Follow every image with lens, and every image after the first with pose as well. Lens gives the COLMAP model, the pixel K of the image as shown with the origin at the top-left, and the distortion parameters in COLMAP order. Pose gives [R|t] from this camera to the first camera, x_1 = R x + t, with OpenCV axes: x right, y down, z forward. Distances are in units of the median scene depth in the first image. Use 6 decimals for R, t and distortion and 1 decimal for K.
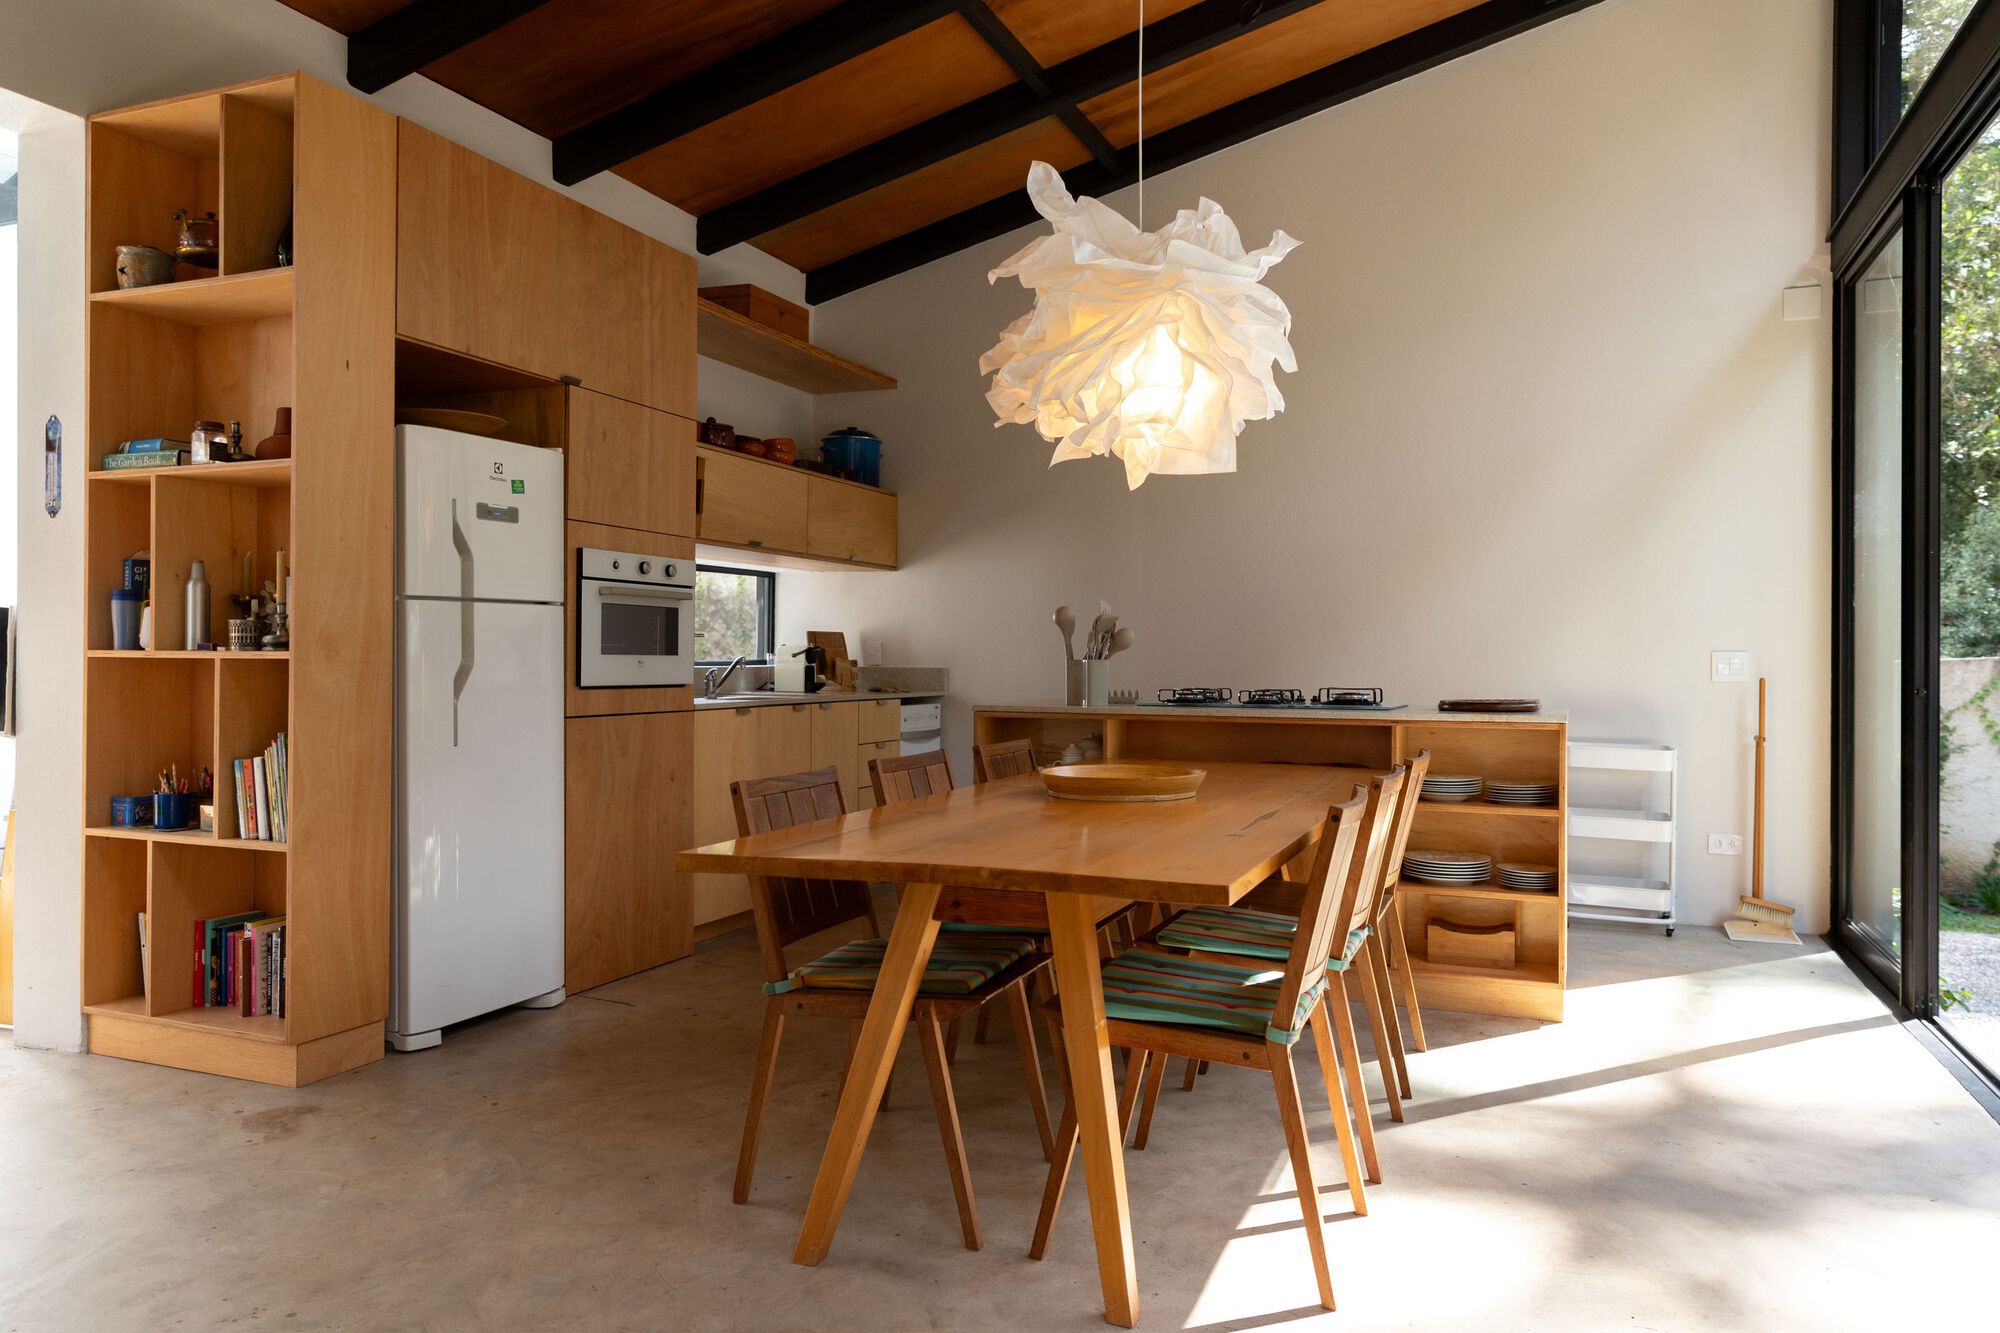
lens RADIAL K [[1367.4, 0, 999.9], [0, 1367.4, 654.9], [0, 0, 1]] dist [0.016436, -0.011976]
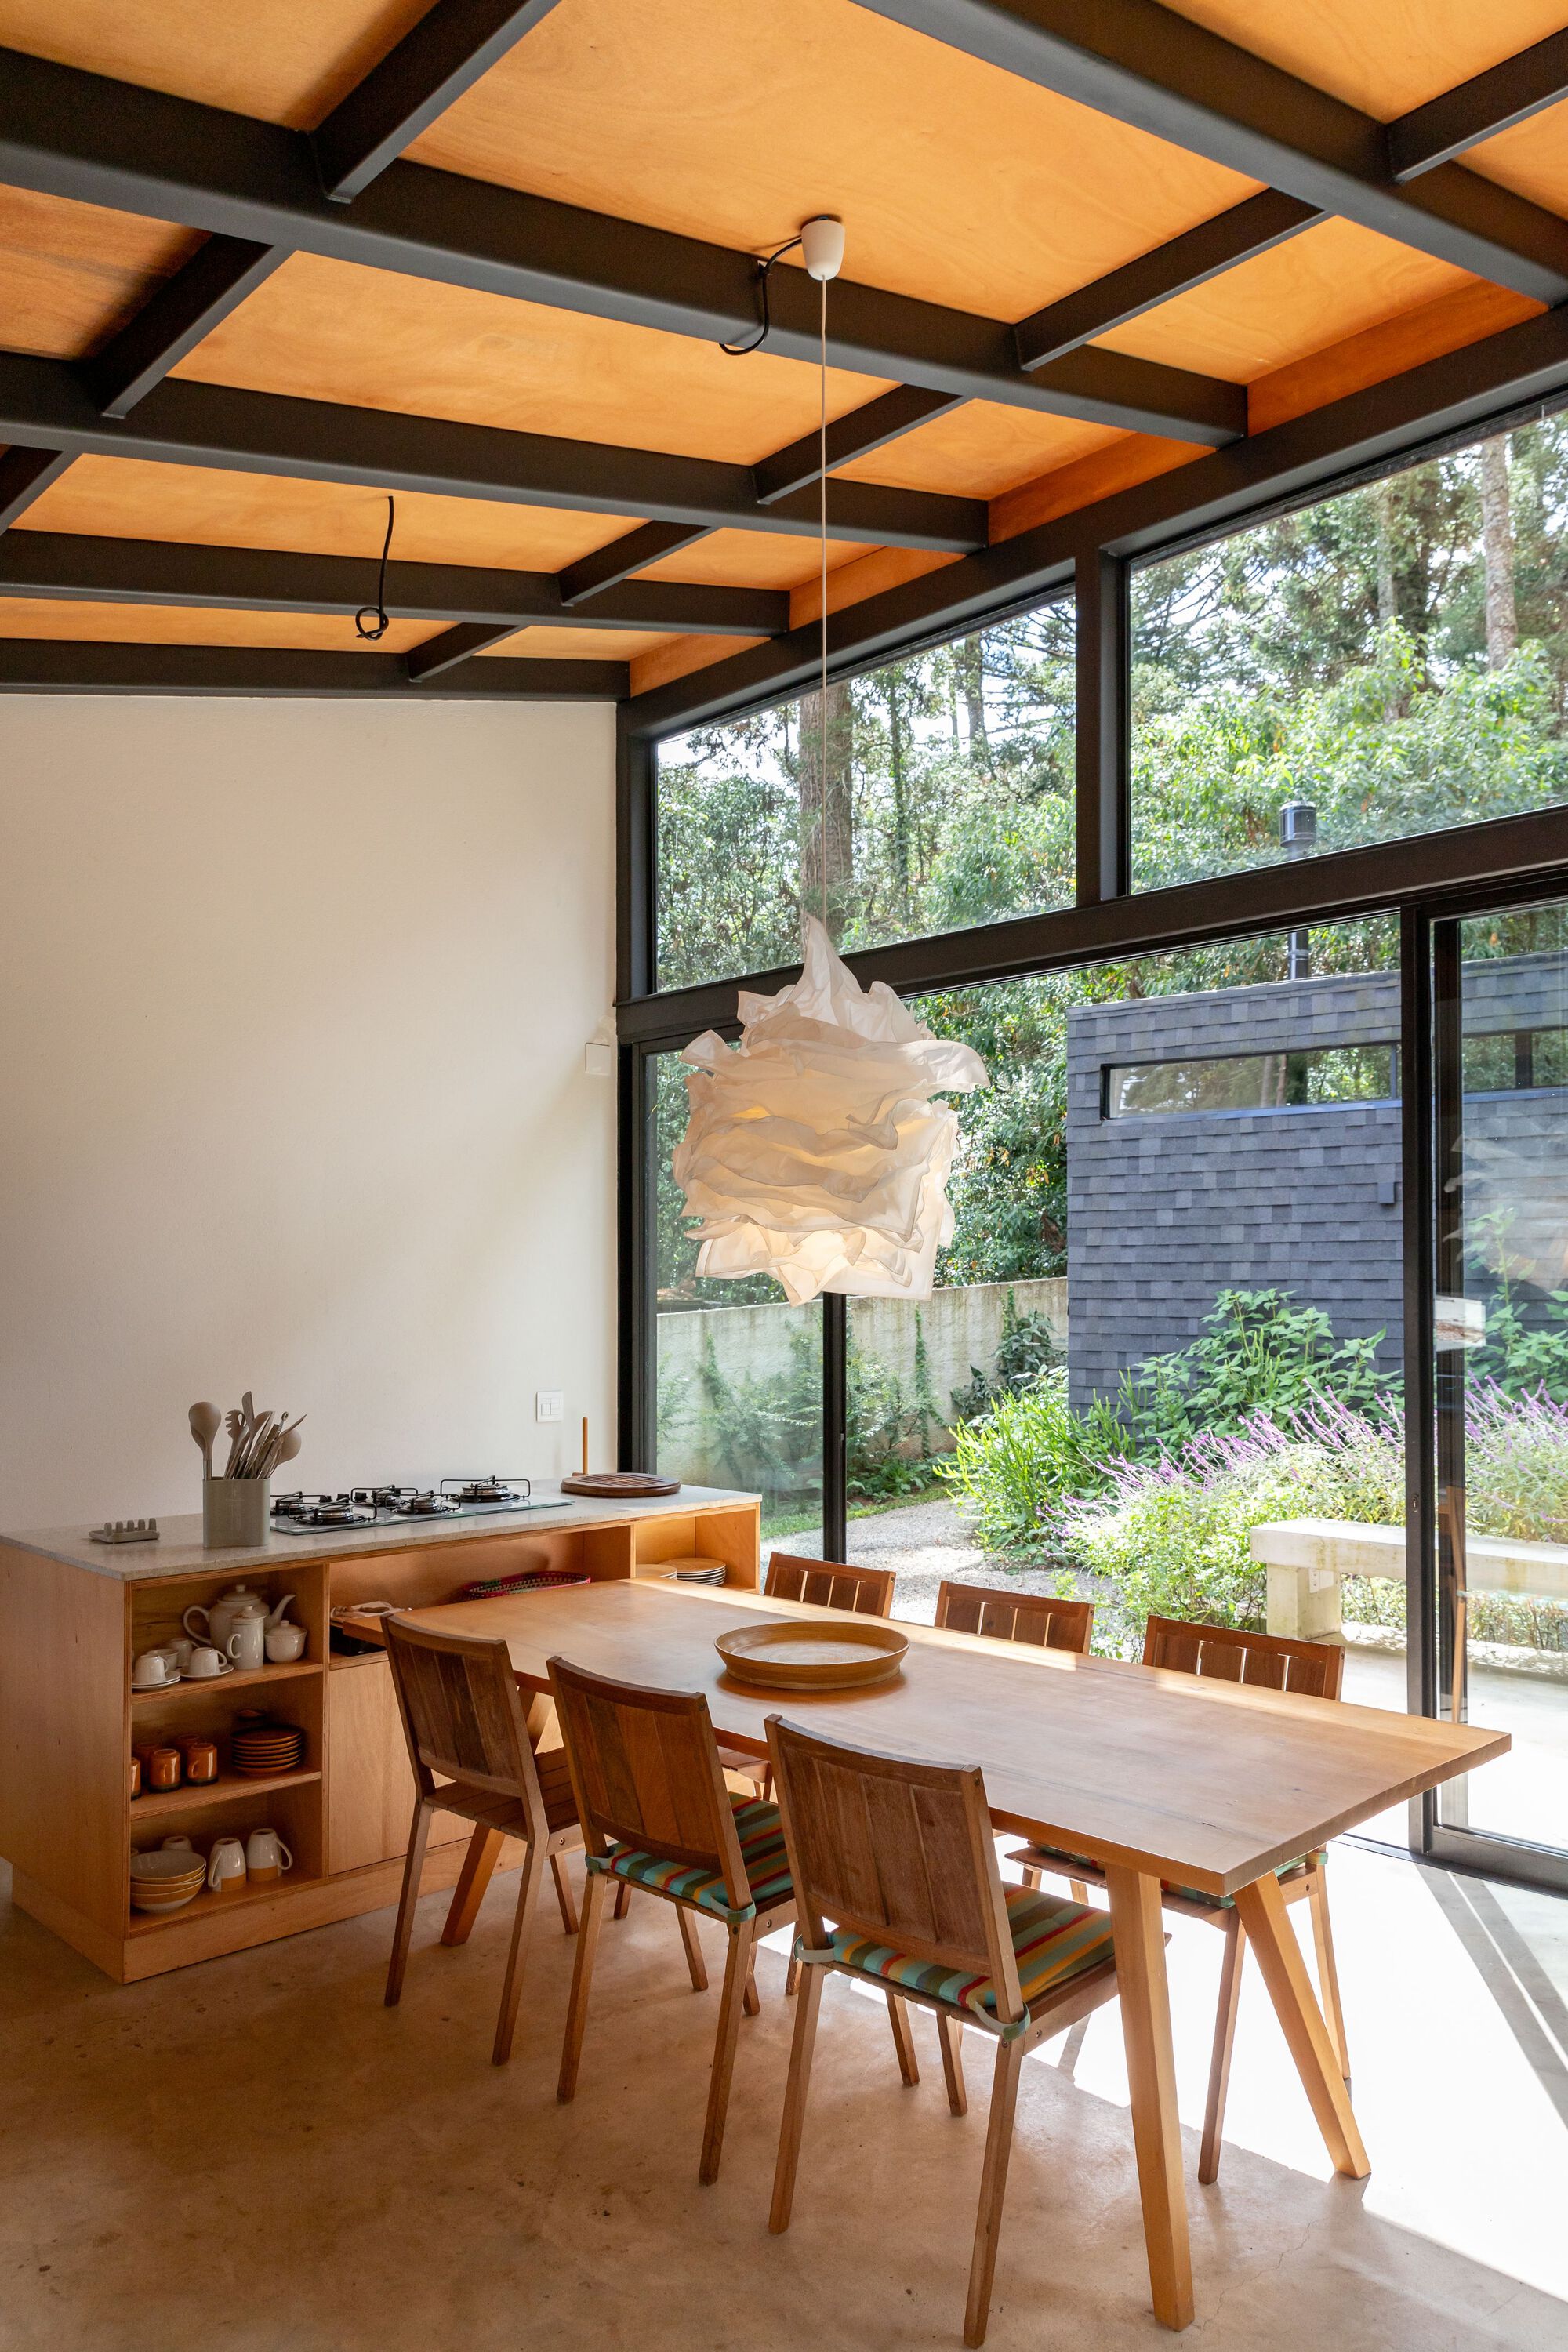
lens RADIAL K [[1608.0, 0, 761.5], [0, 1608.0, 1273.6], [0, 0, 1]] dist [0.016436, -0.011976]
pose [[0.400502, 0.006502, 0.916273, -0.703224], [0.000967, 0.999971, -0.007518, -0.113687], [-0.916295, 0.003897, 0.400484, 0.532417]]
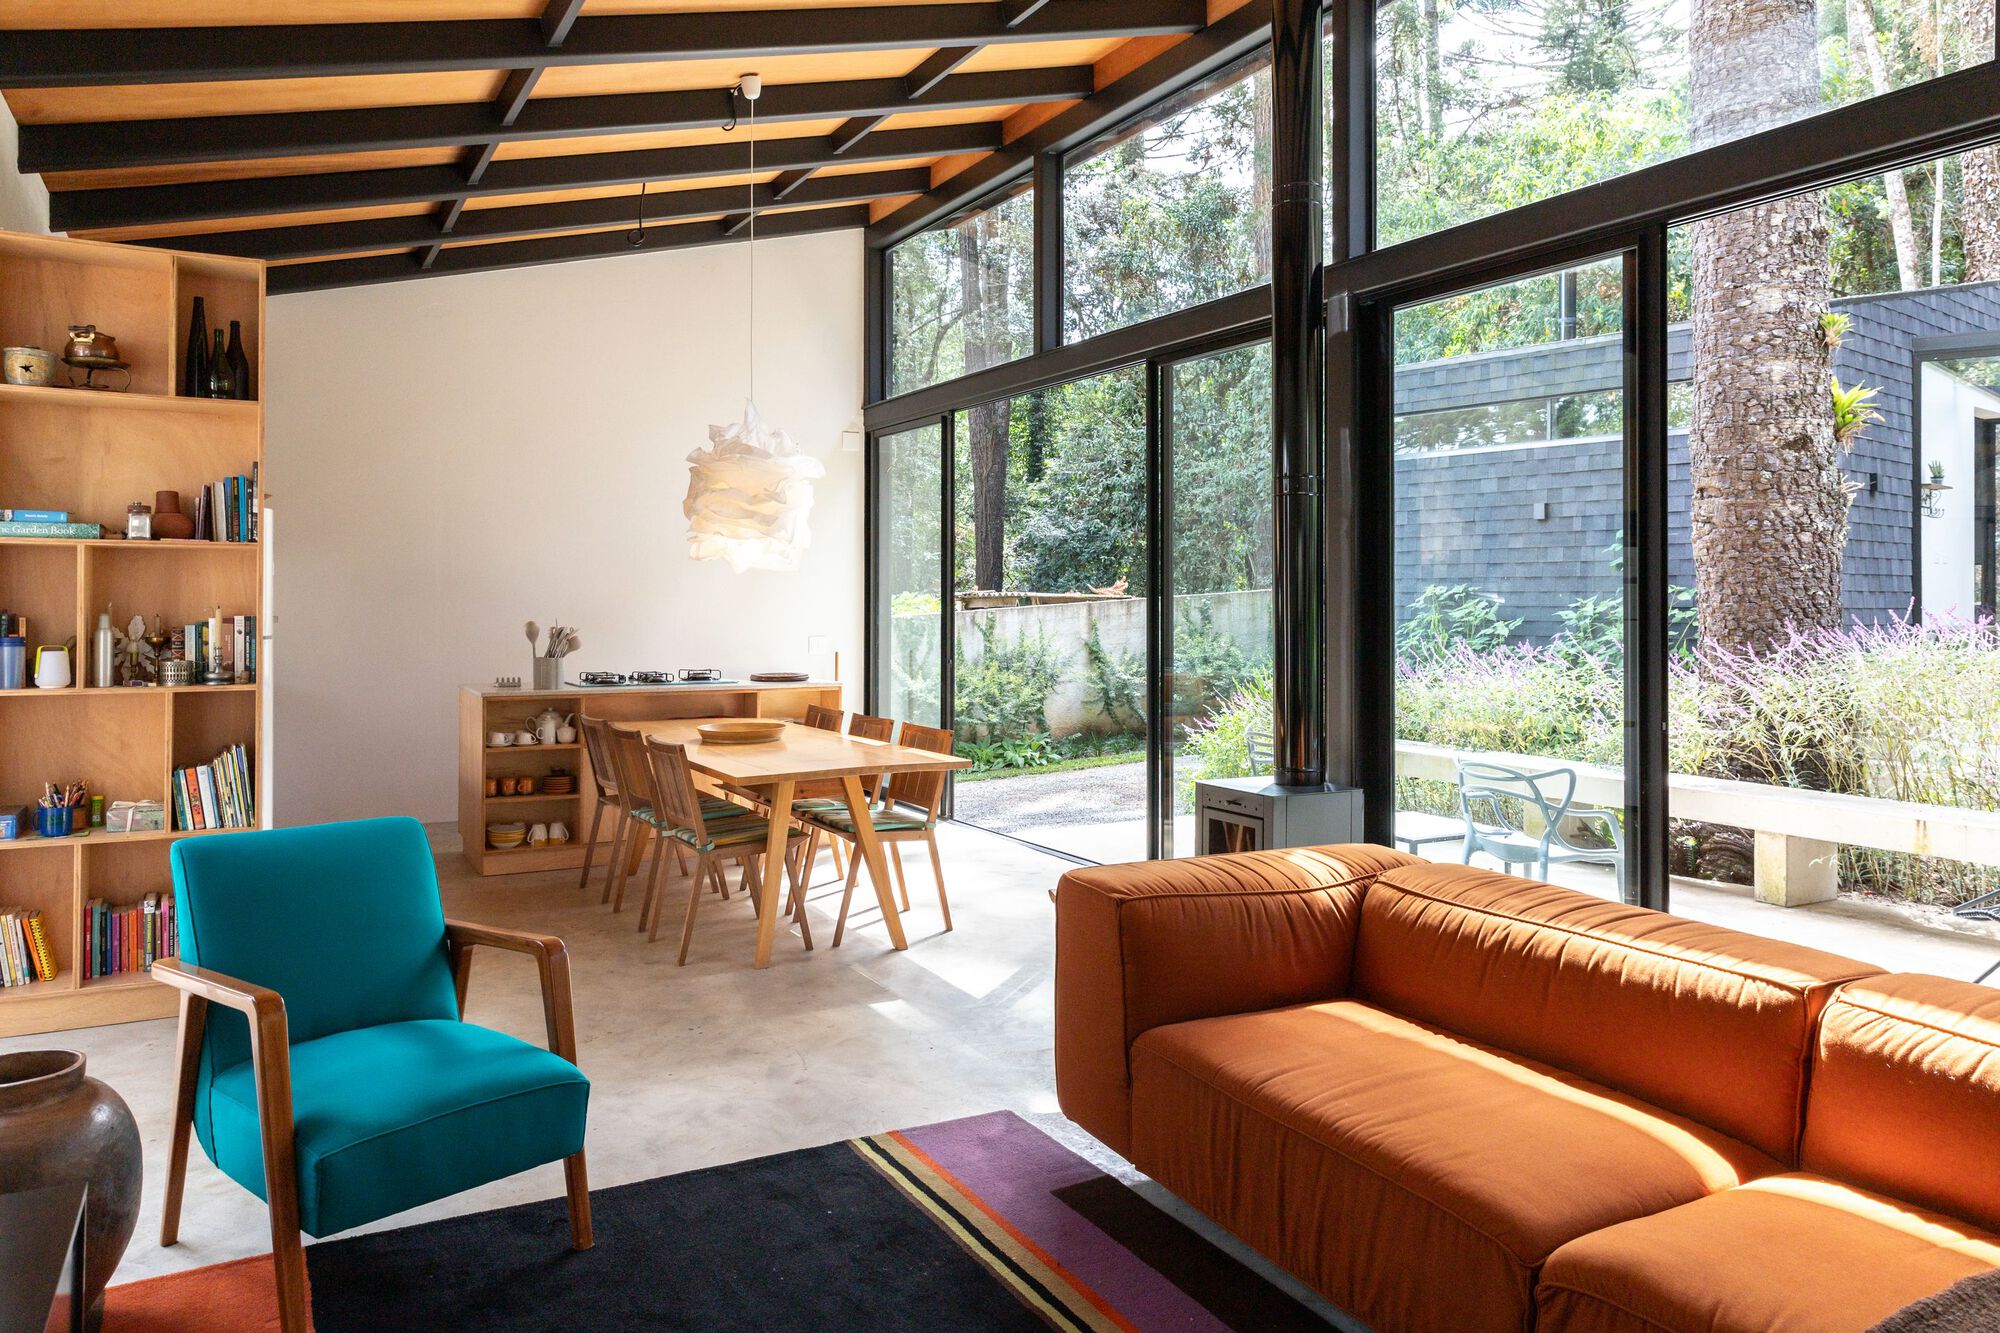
lens RADIAL K [[1367.4, 0, 999.2], [0, 1367.4, 592.5], [0, 0, 1]] dist [0.016436, -0.011976]
pose [[0.622933, 0.001960, 0.782272, -0.964673], [-0.001098, 0.999998, -0.001631, -0.079496], [-0.782274, 0.000157, 0.622934, -0.362513]]
